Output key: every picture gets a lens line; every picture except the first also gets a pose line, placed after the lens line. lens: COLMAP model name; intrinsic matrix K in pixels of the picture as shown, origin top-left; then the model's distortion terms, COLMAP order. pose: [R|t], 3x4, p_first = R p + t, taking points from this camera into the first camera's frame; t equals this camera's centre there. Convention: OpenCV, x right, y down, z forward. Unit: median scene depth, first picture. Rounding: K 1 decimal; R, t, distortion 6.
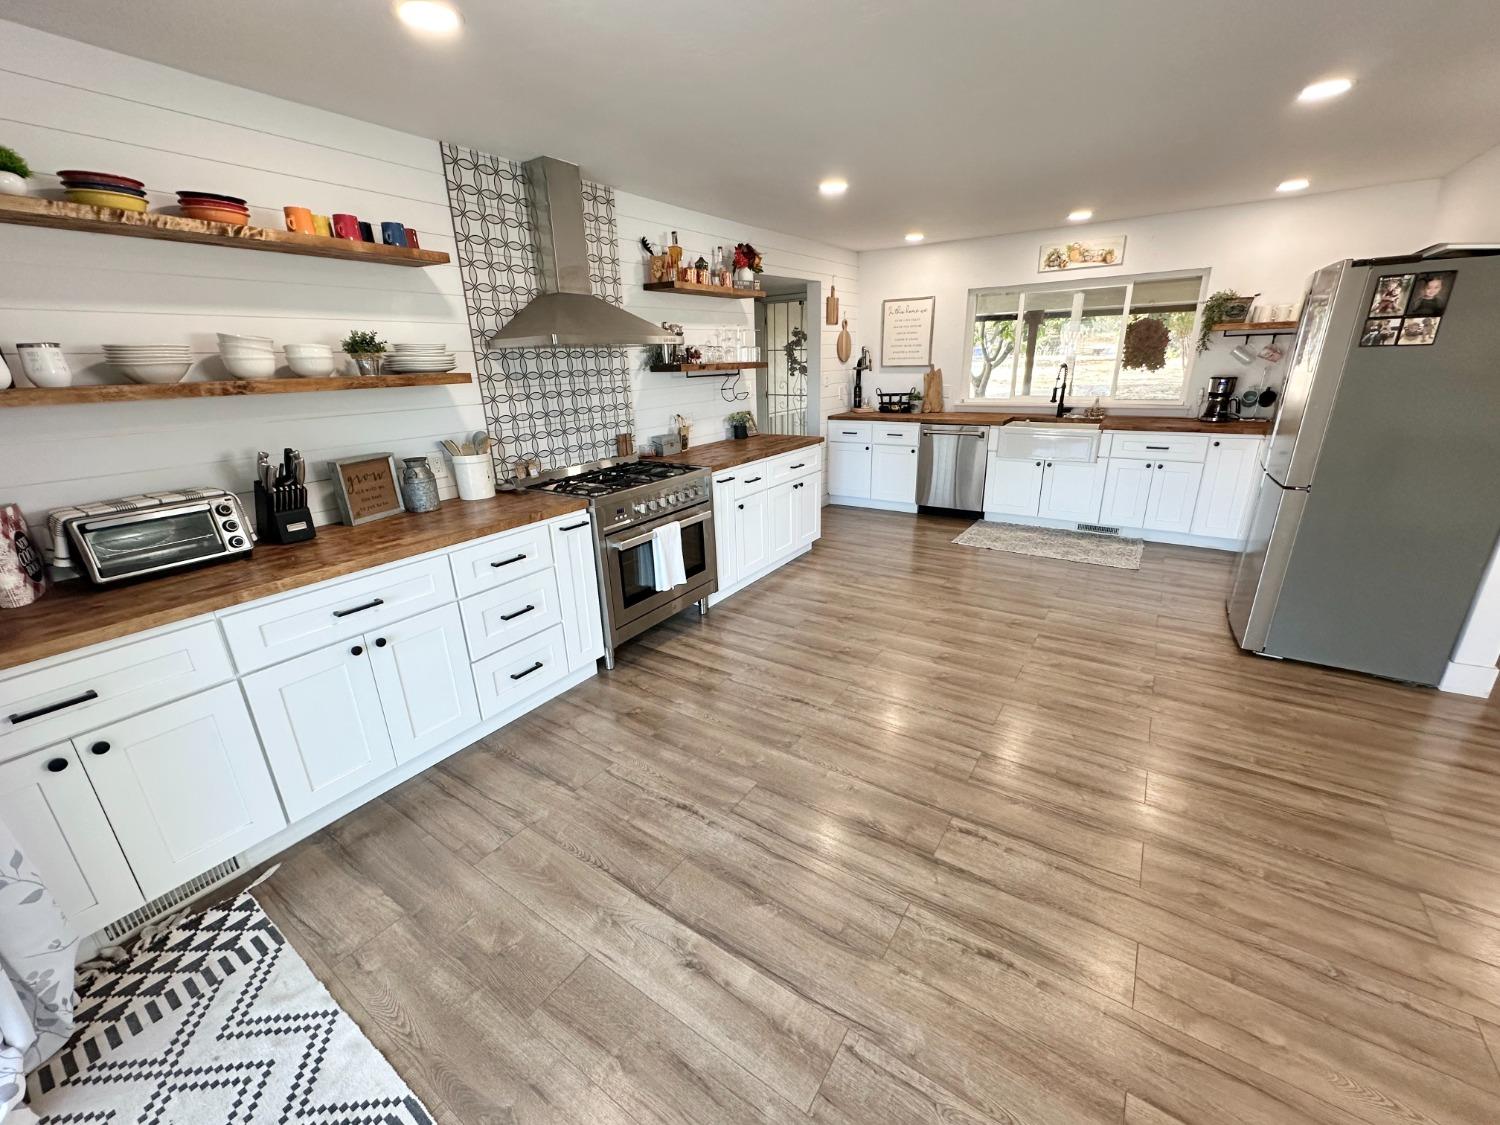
lens RADIAL K [[596.3, 0, 751.5], [0, 596.3, 564.6], [0, 0, 1]] dist [-0.002593, 0.000179]
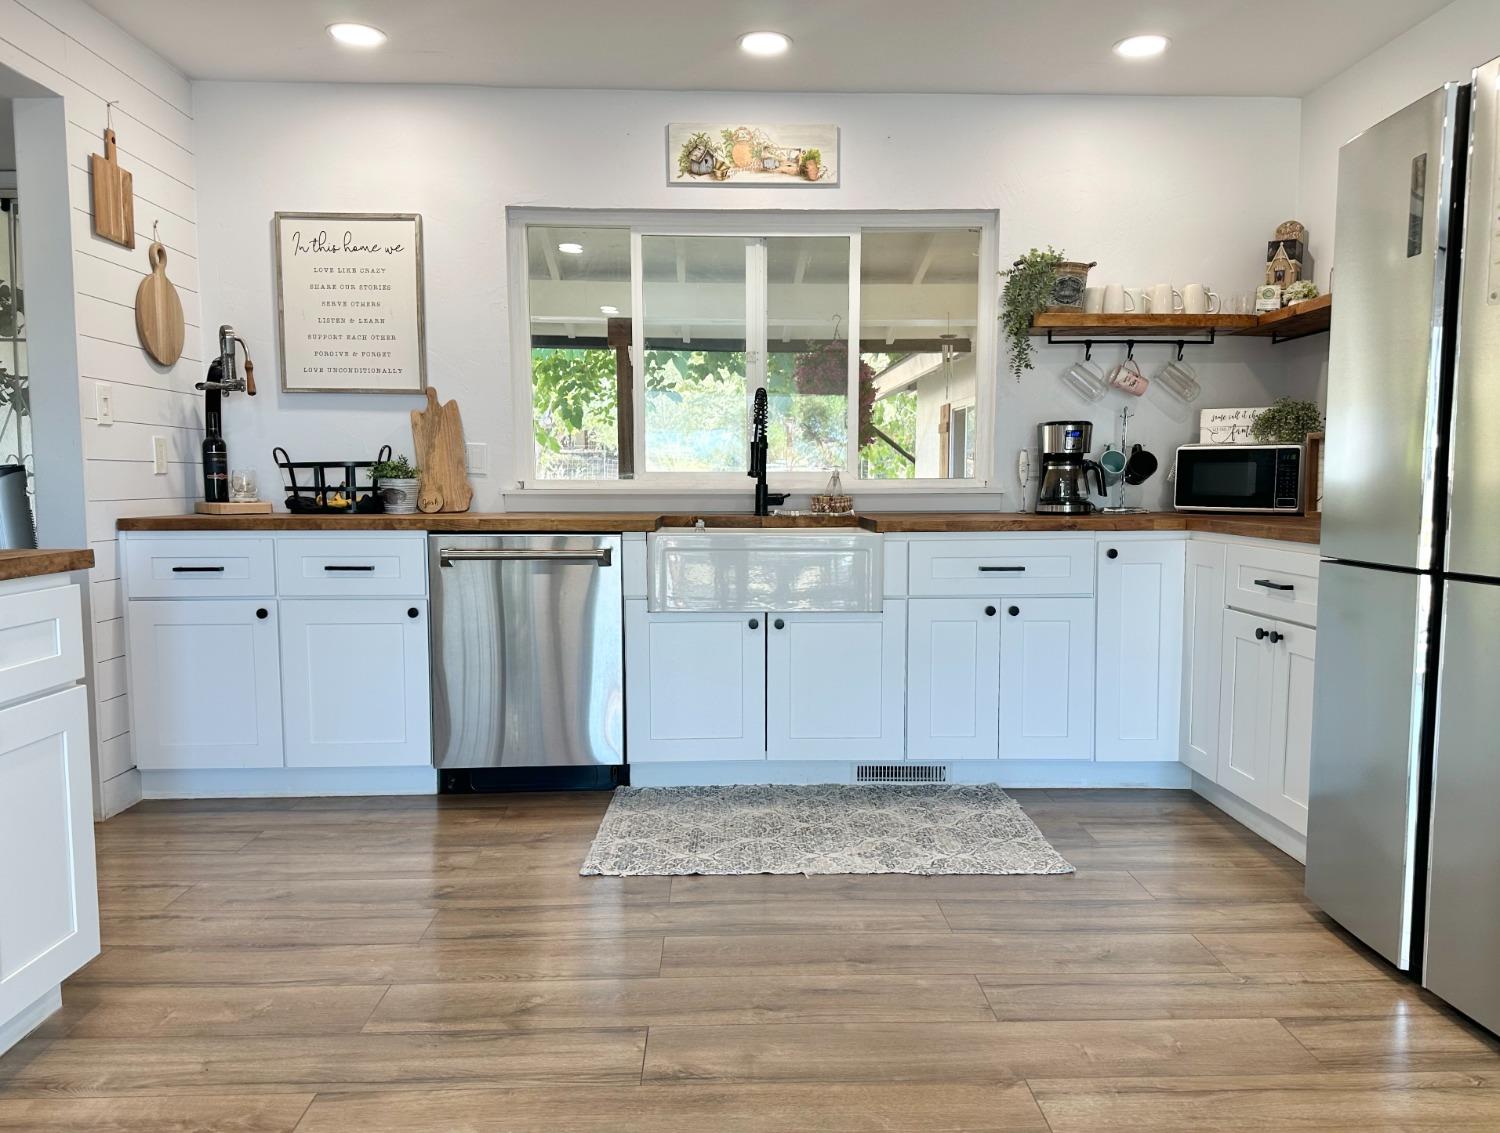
lens RADIAL K [[1085.9, 0, 756.0], [0, 1085.9, 587.6], [0, 0, 1]] dist [0.100051, -0.146540]
pose [[0.804682, -0.024327, 0.593207, 0.085658], [0.171363, 0.966153, -0.192831, -0.072898], [-0.568437, 0.256822, 0.781615, 0.580508]]
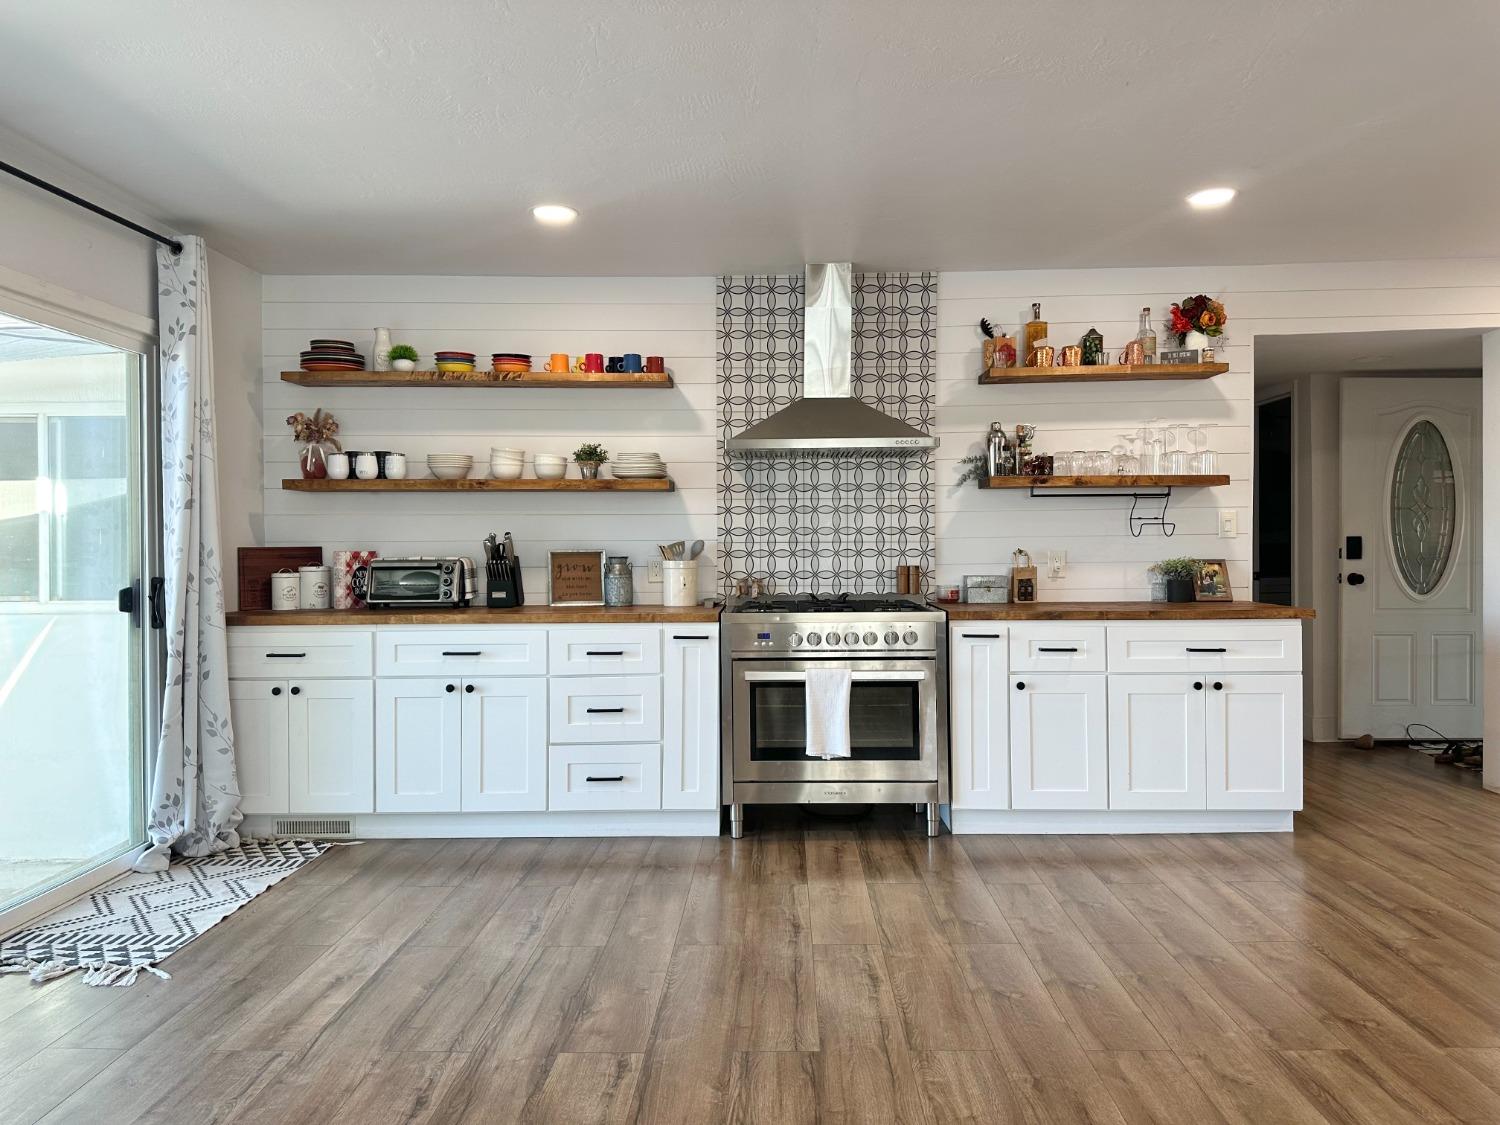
lens RADIAL K [[1026.2, 0, 742.8], [0, 1026.2, 559.2], [0, 0, 1]] dist [0.122454, -0.154787]
pose [[0.542921, 0.041181, -0.838774, 0.747768], [-0.281637, 0.949882, -0.135662, 0.007686], [0.791149, 0.309883, 0.527309, 0.147770]]
